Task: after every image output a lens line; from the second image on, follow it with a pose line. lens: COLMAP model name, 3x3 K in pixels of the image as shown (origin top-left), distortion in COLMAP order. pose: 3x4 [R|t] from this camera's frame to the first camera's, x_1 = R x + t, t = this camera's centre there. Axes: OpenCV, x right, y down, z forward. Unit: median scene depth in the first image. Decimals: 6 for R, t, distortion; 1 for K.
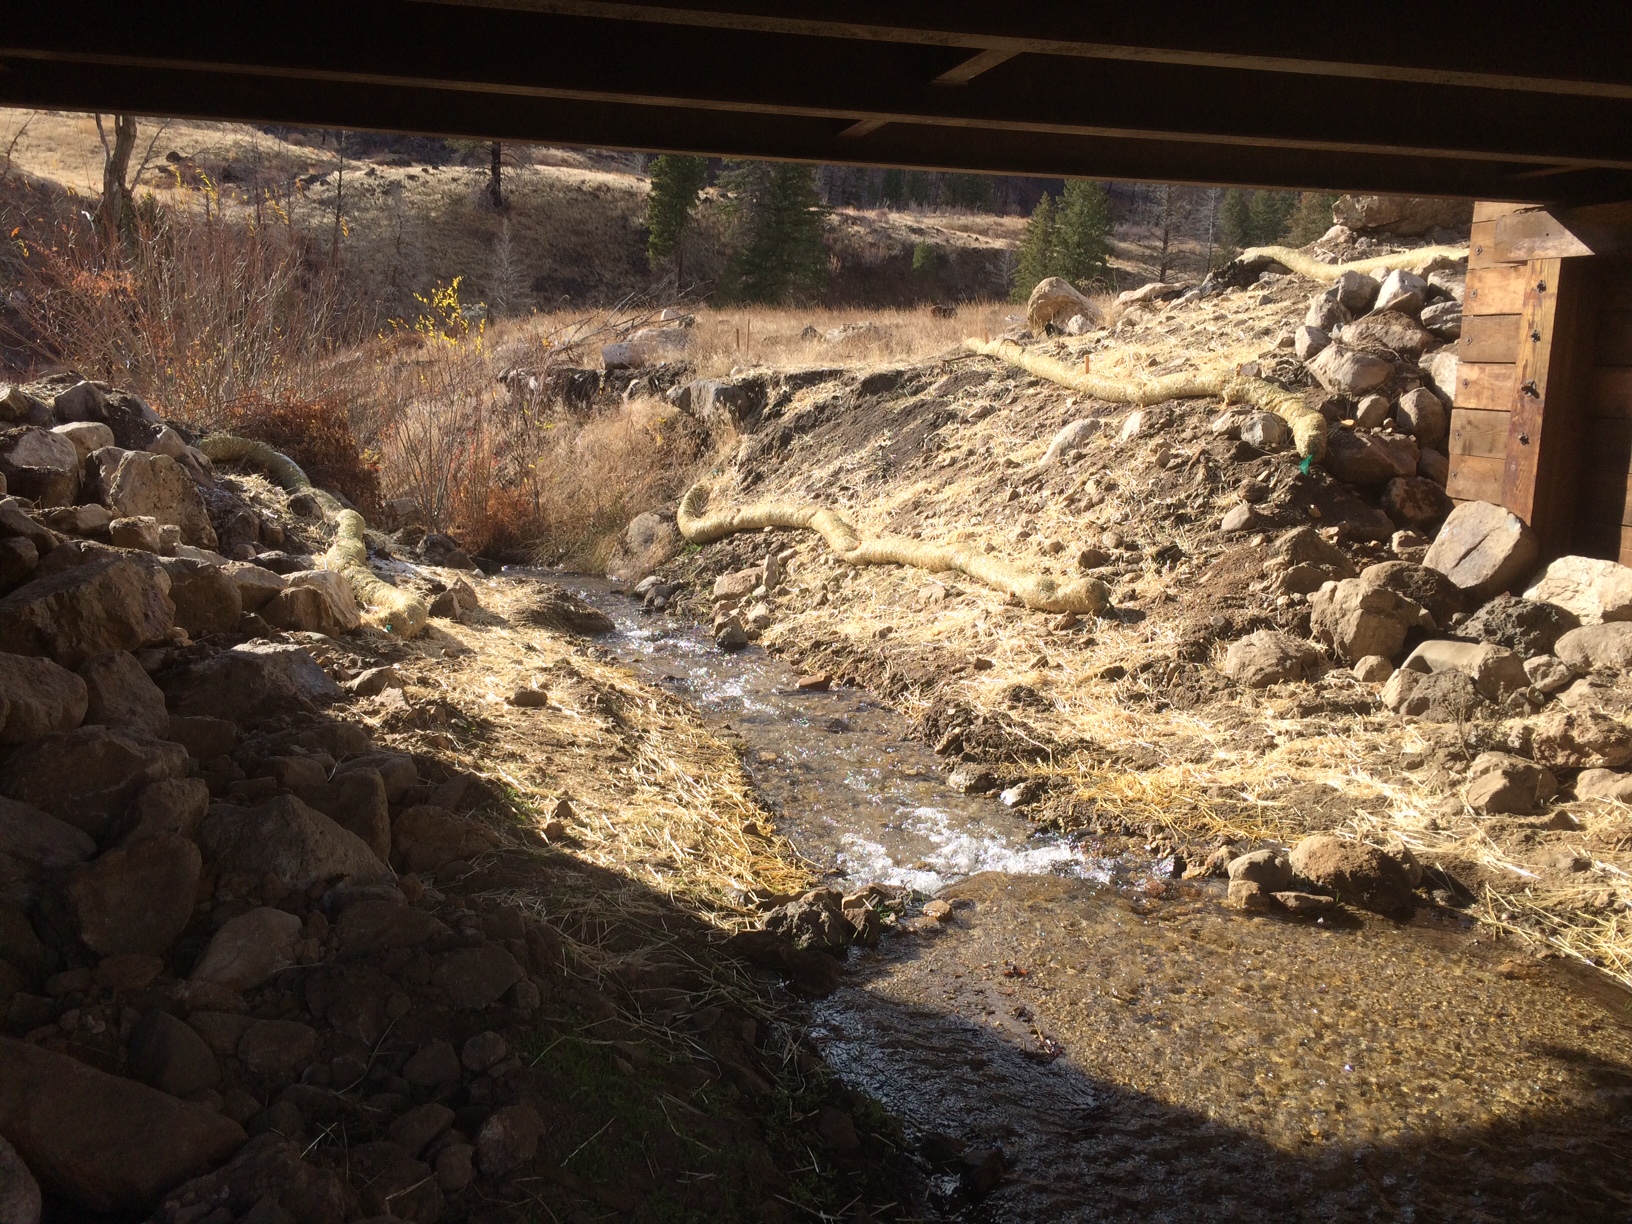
lens RADIAL K [[1347.3, 0, 813.4], [0, 1347.3, 613.1], [0, 0, 1]] dist [0.068631, -0.100236]
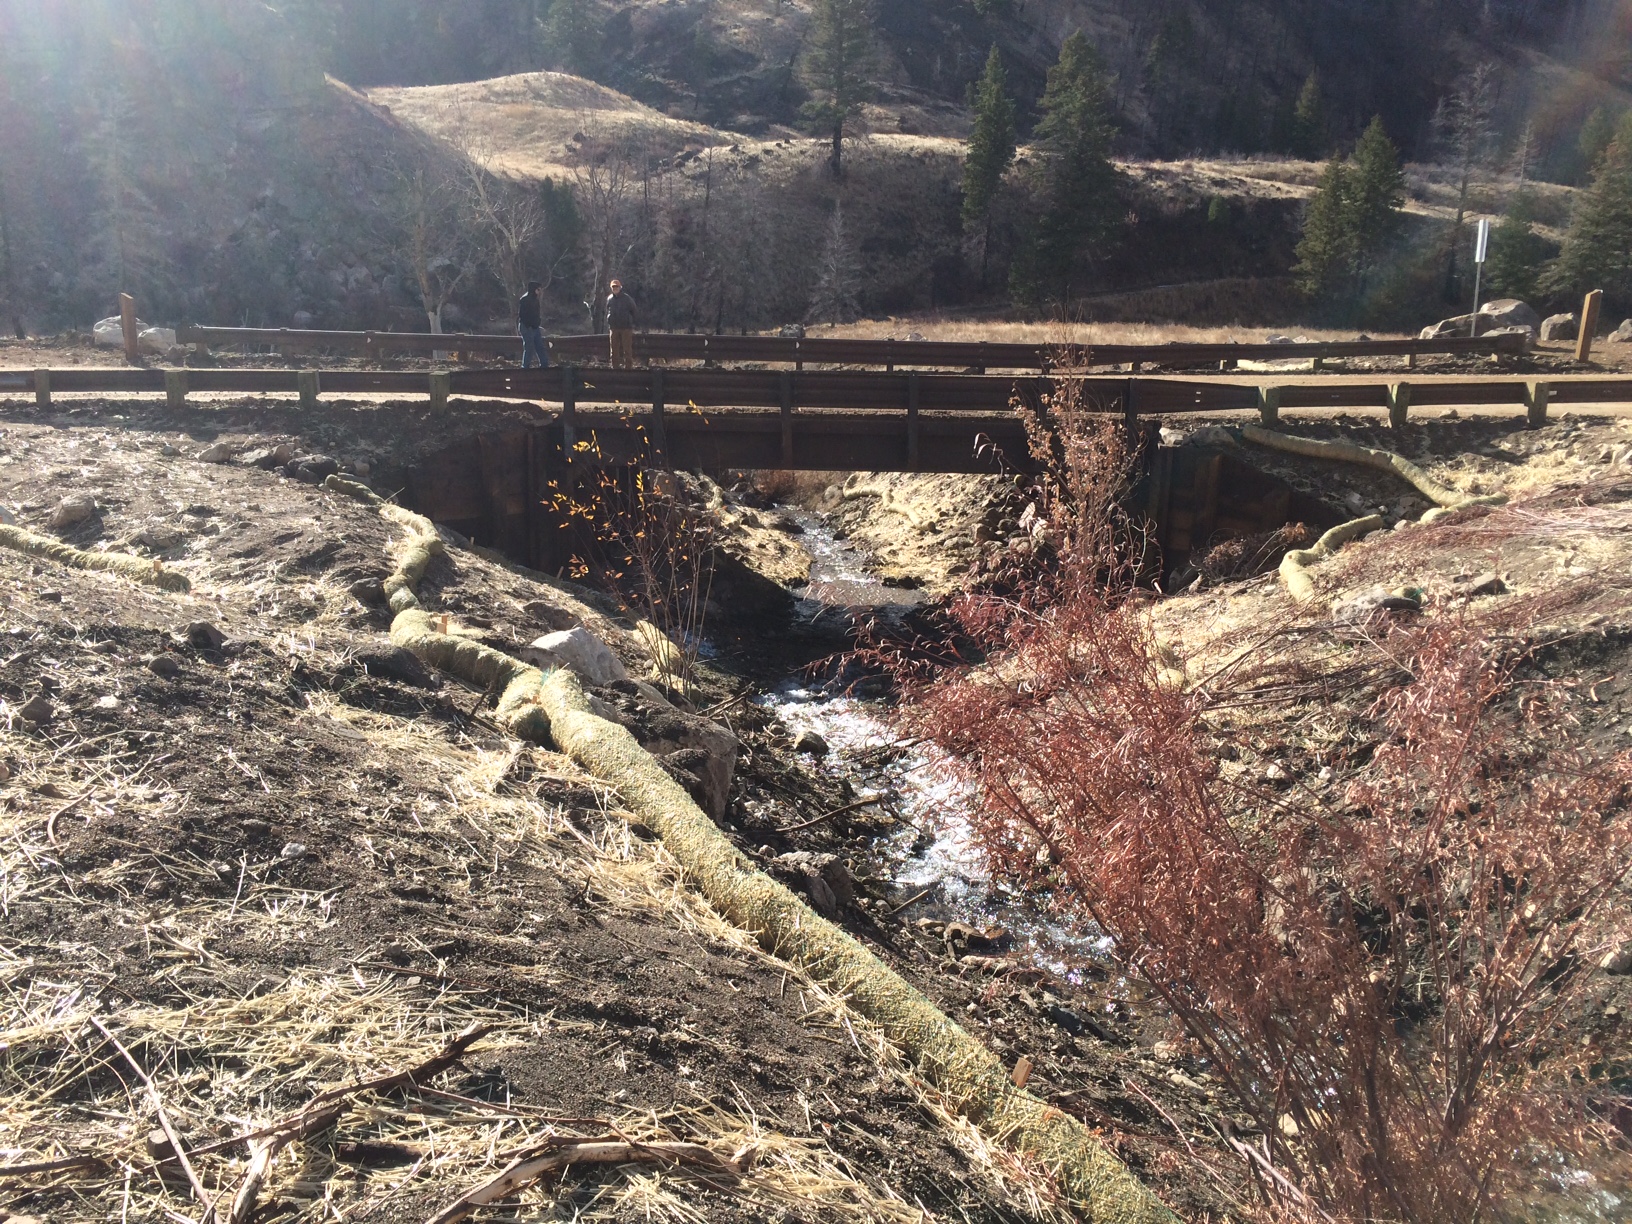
lens RADIAL K [[1347.3, 0, 831.2], [0, 1347.3, 621.7], [0, 0, 1]] dist [0.068631, -0.100236]
pose [[0.972011, 0.052961, -0.228890, 0.048949], [-0.037921, 0.996853, 0.069618, 0.000130], [0.231857, -0.058989, 0.970960, -0.151551]]
